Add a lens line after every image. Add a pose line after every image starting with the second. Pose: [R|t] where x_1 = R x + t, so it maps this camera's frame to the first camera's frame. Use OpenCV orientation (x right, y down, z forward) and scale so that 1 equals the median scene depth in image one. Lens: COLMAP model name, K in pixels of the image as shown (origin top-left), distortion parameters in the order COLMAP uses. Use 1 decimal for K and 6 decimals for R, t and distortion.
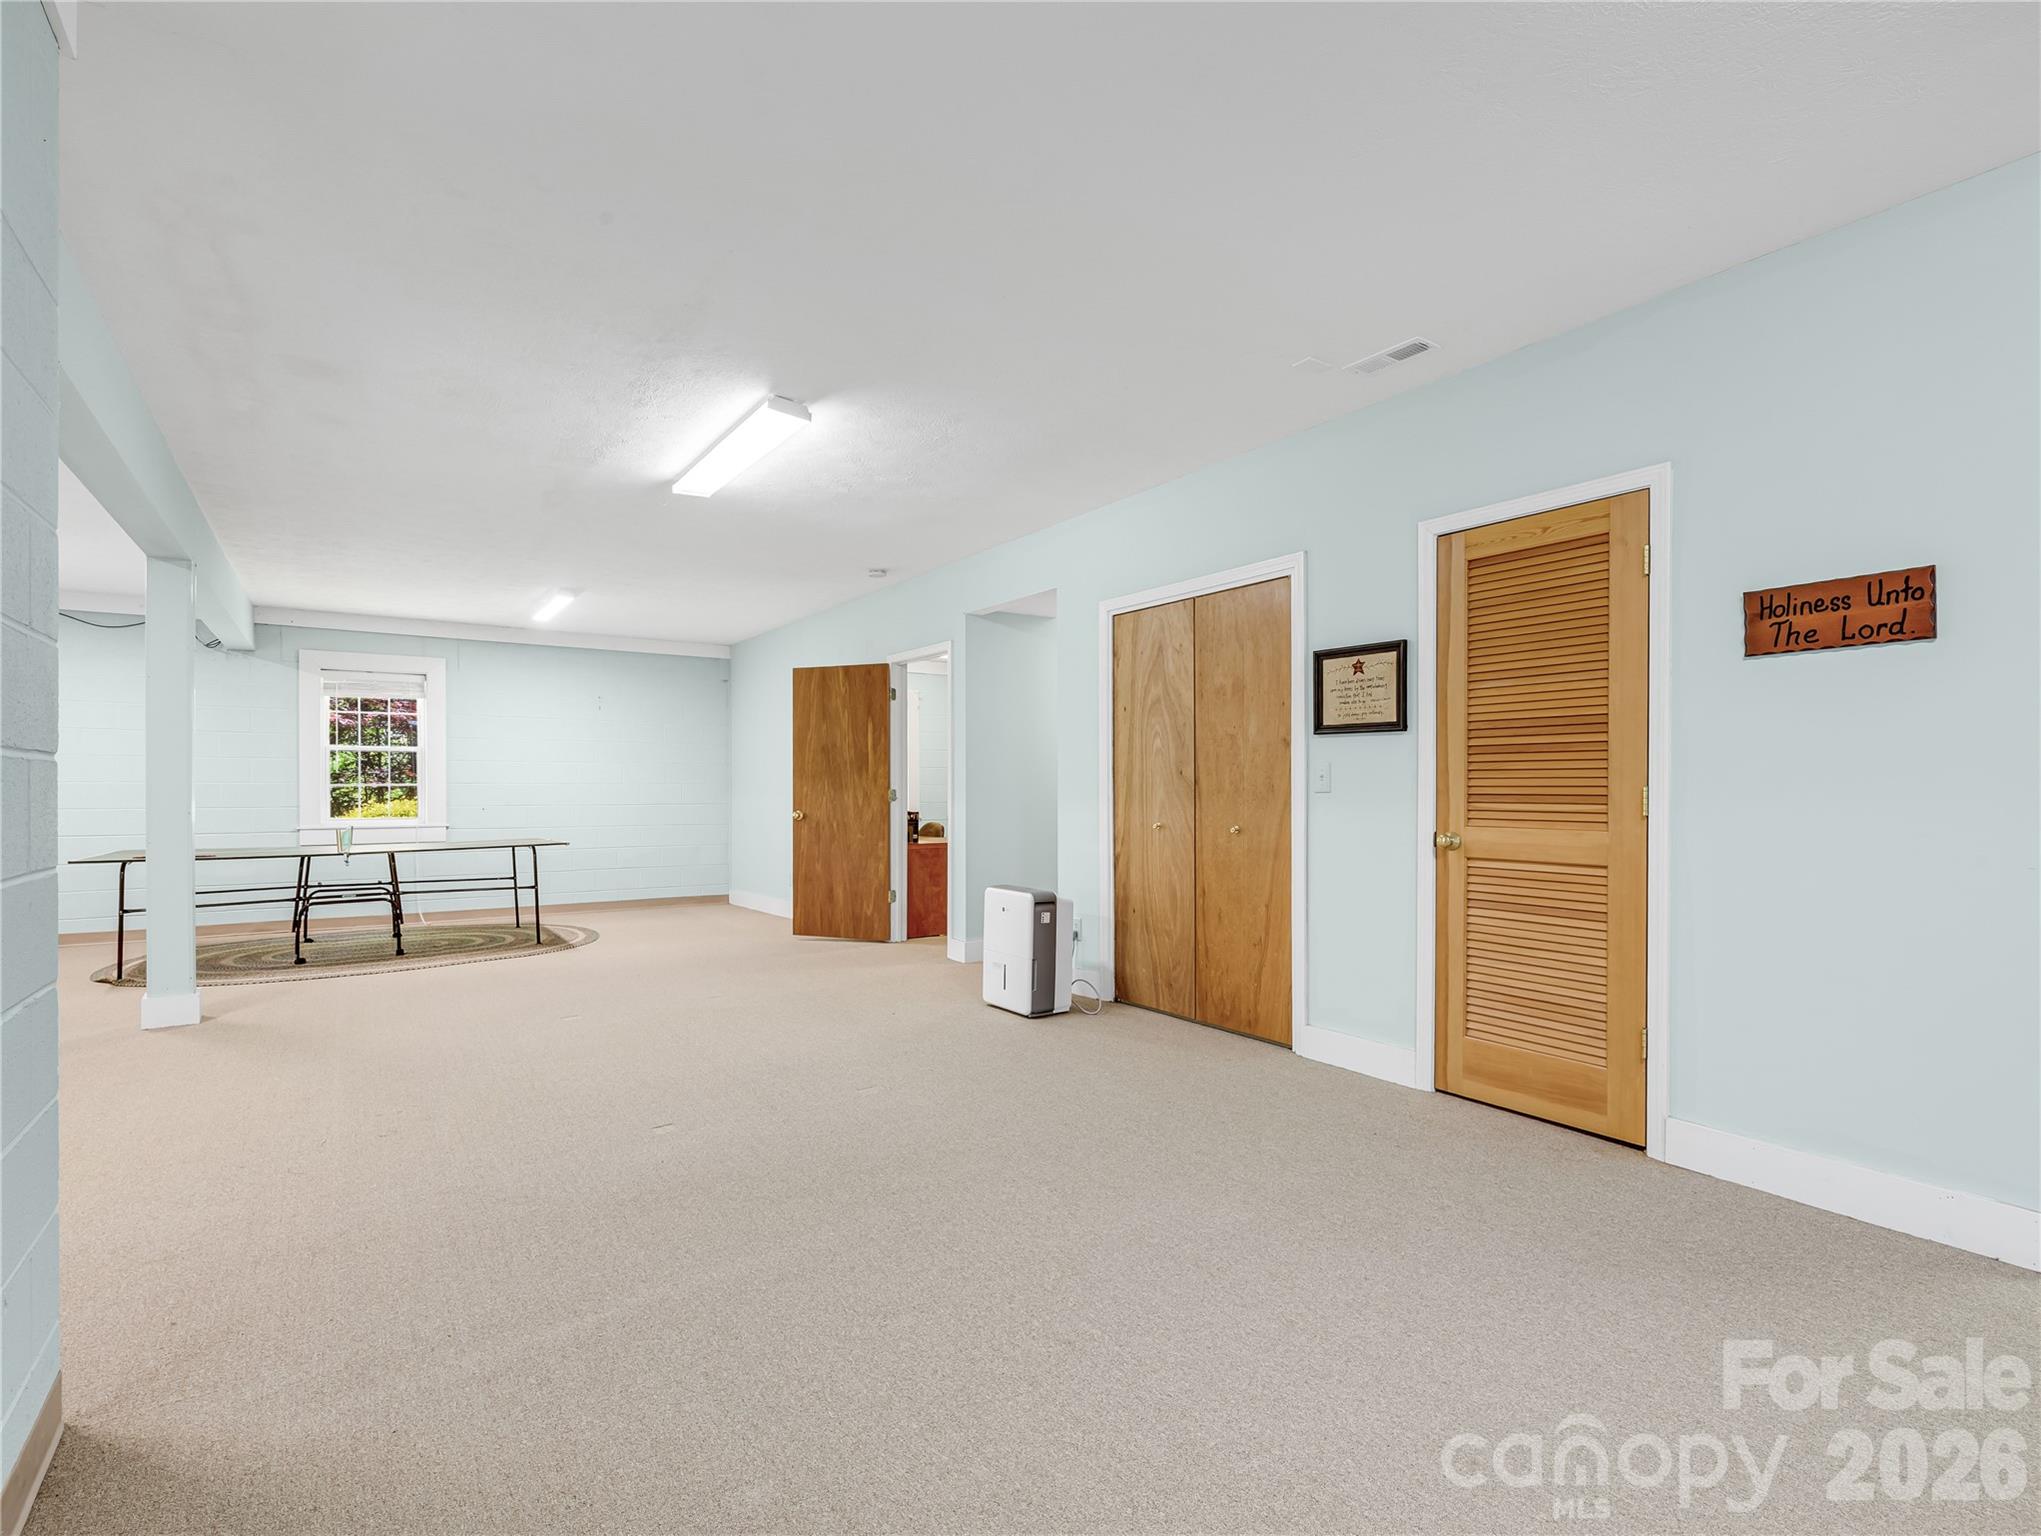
lens RADIAL K [[974.4, 0, 1001.2], [0, 974.4, 784.7], [0, 0, 1]] dist [-0.008797, 0.004347]
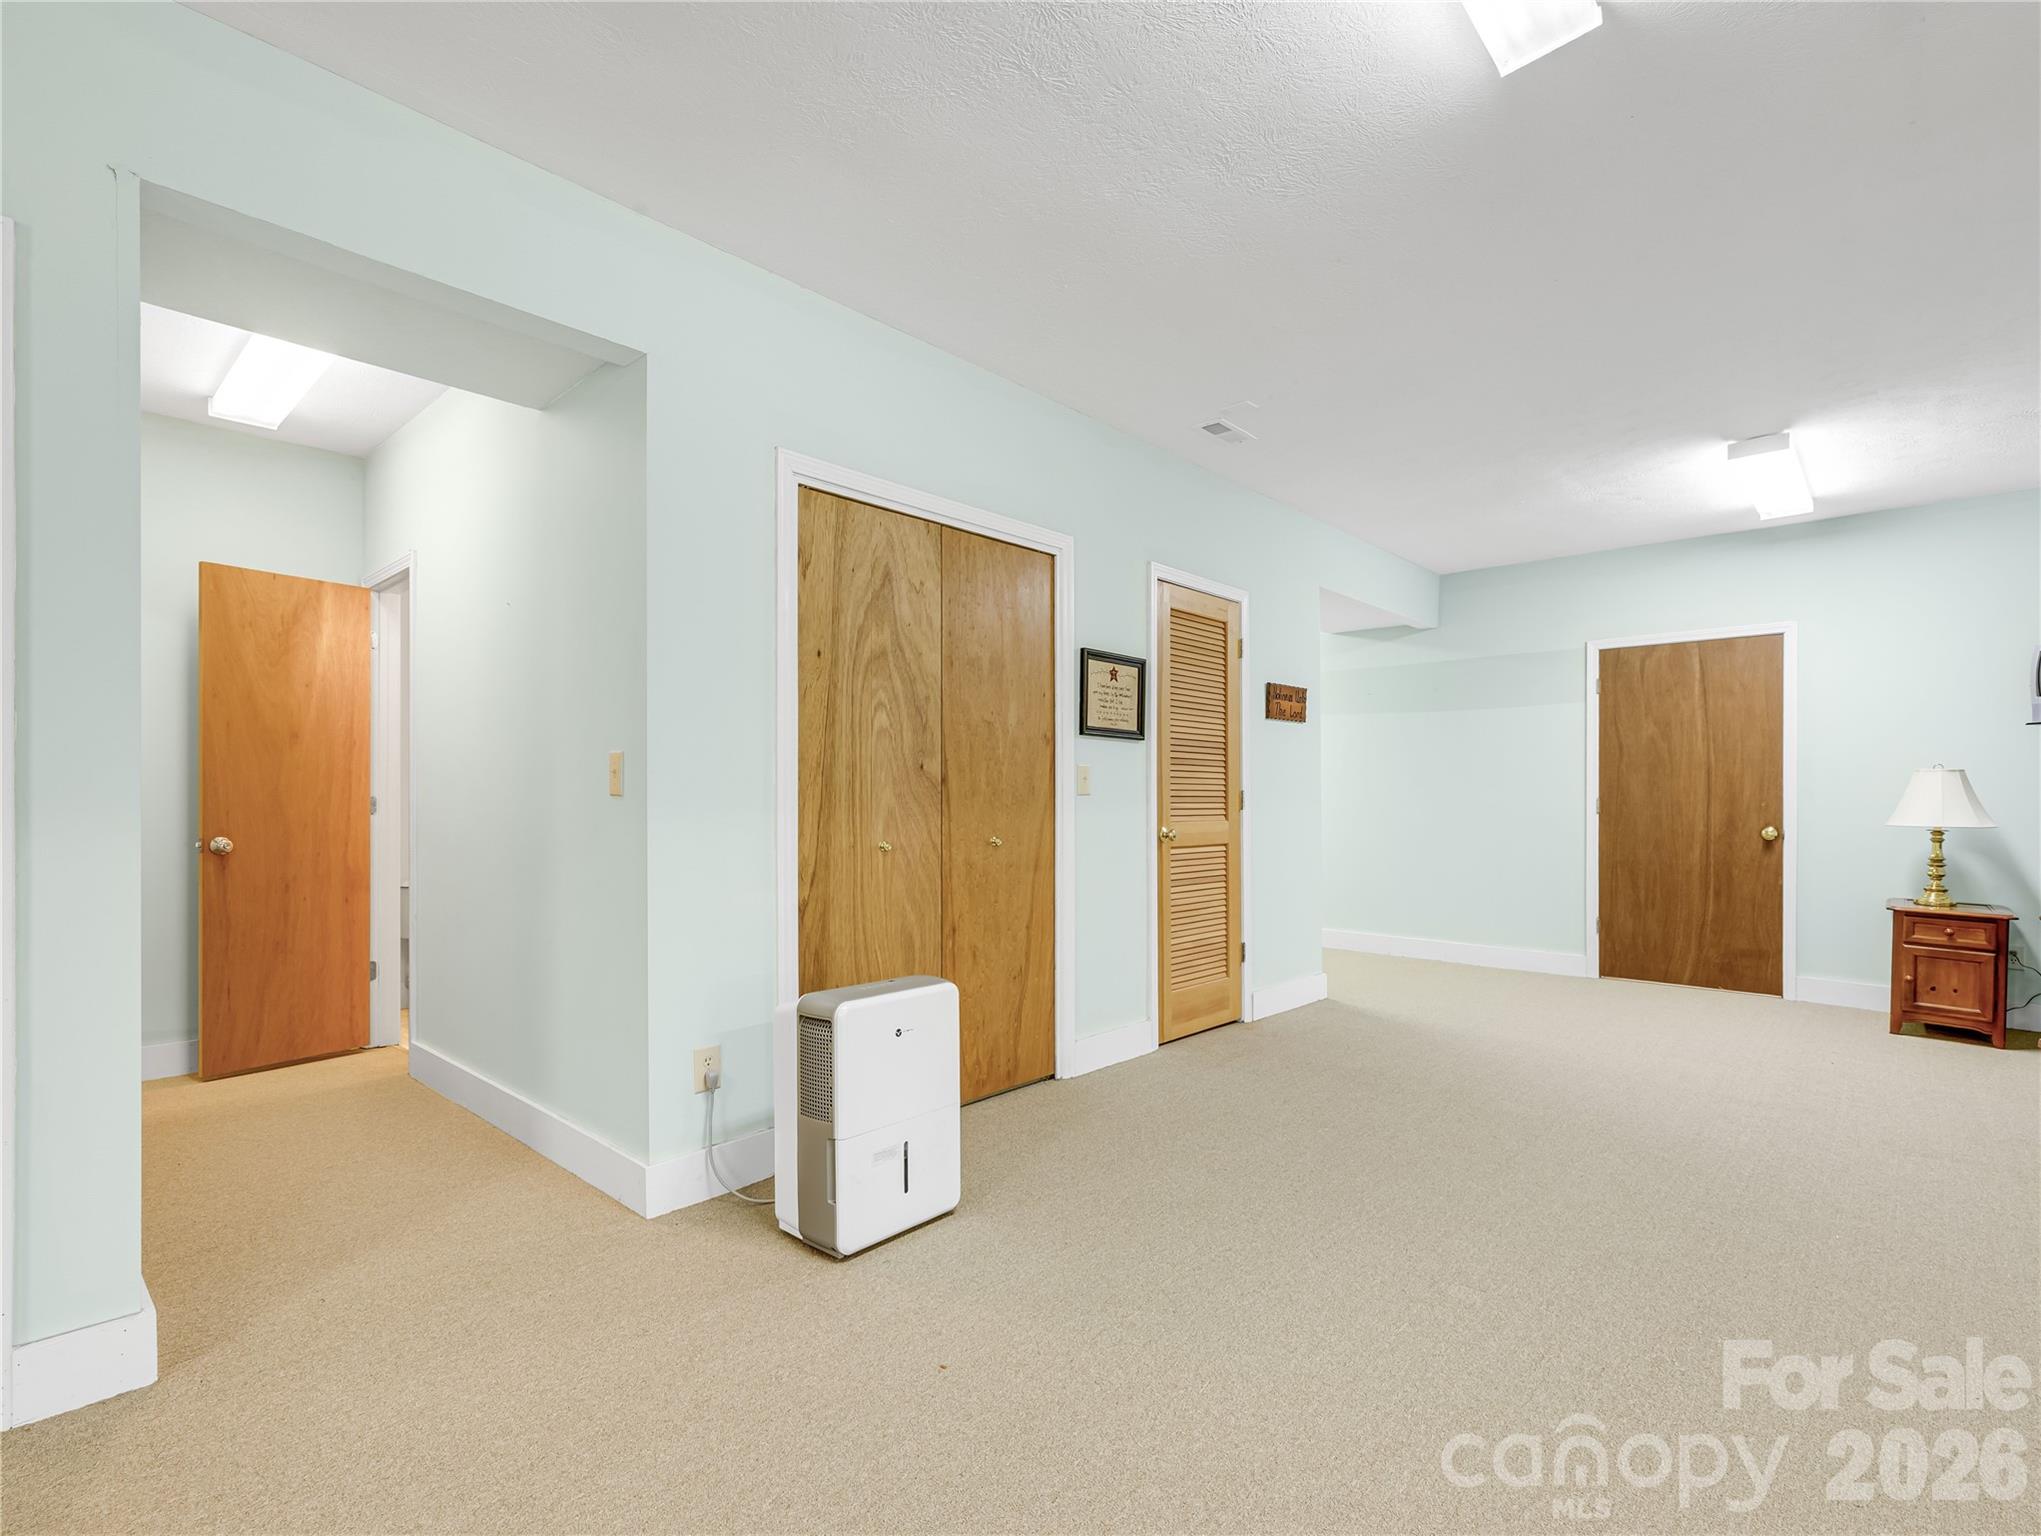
lens RADIAL K [[974.4, 0, 990.5], [0, 974.4, 797.8], [0, 0, 1]] dist [-0.008797, 0.004347]
pose [[-0.218489, 0.003271, 0.975834, -0.600797], [-0.001445, 0.999992, -0.003676, 0.014818], [-0.975838, -0.002214, -0.218483, 1.313121]]
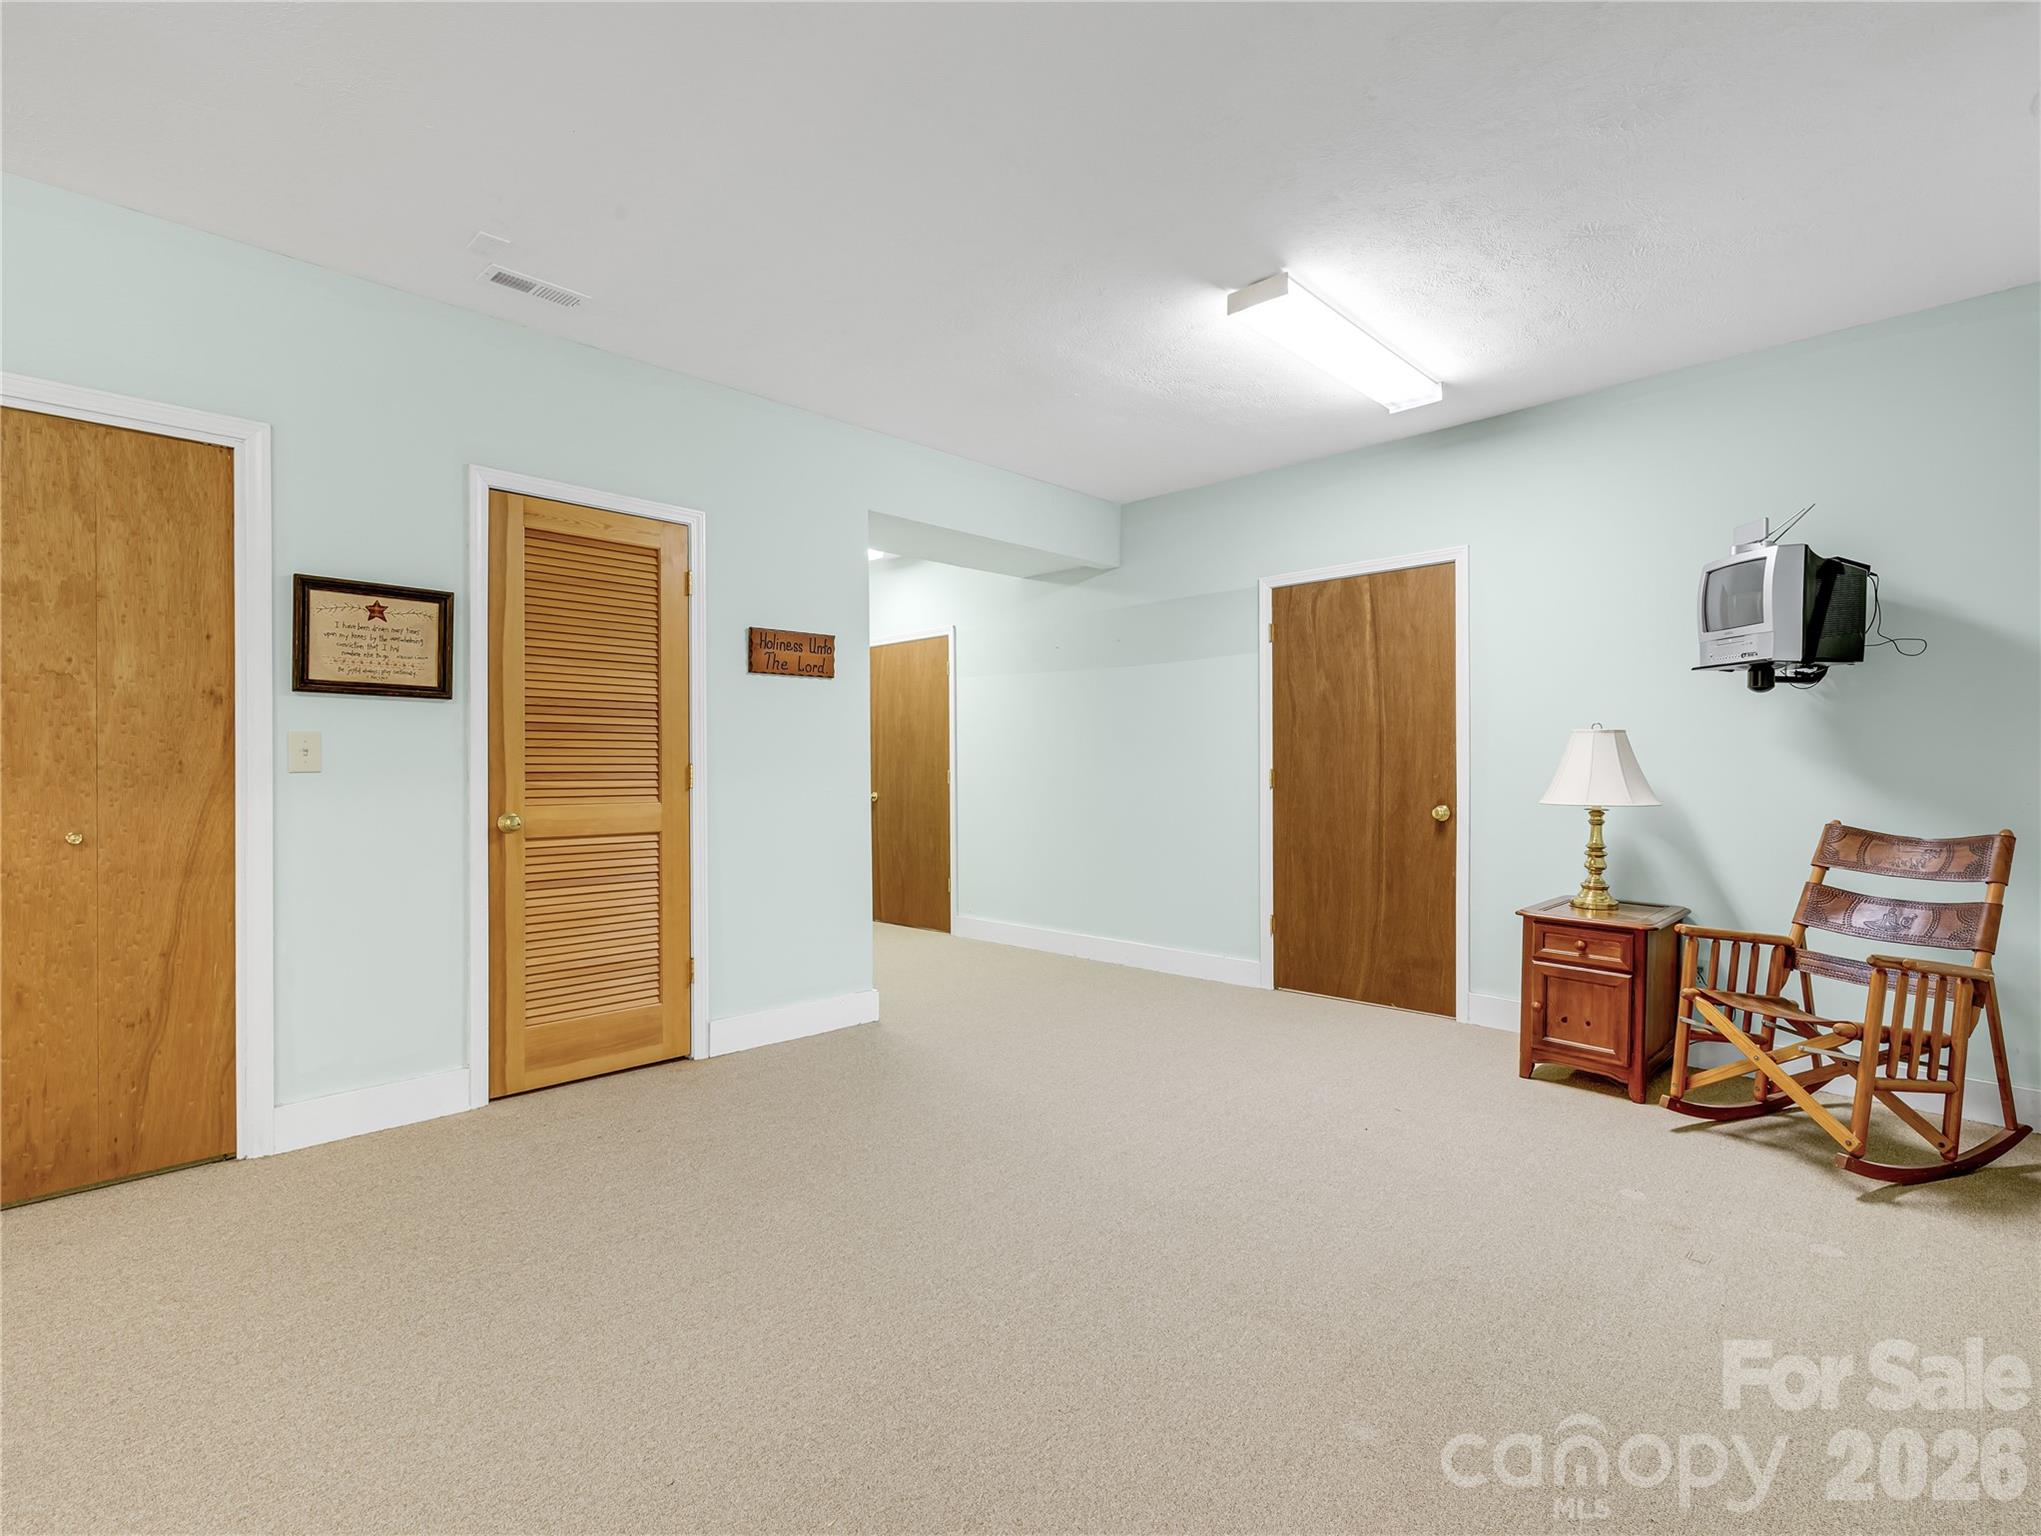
lens RADIAL K [[974.4, 0, 1003.9], [0, 974.4, 766.3], [0, 0, 1]] dist [-0.008797, 0.004347]
pose [[-0.196511, 0.007270, 0.980475, -0.480323], [0.004749, 0.999968, -0.006463, 0.010753], [-0.980490, 0.003386, -0.196539, 0.638648]]
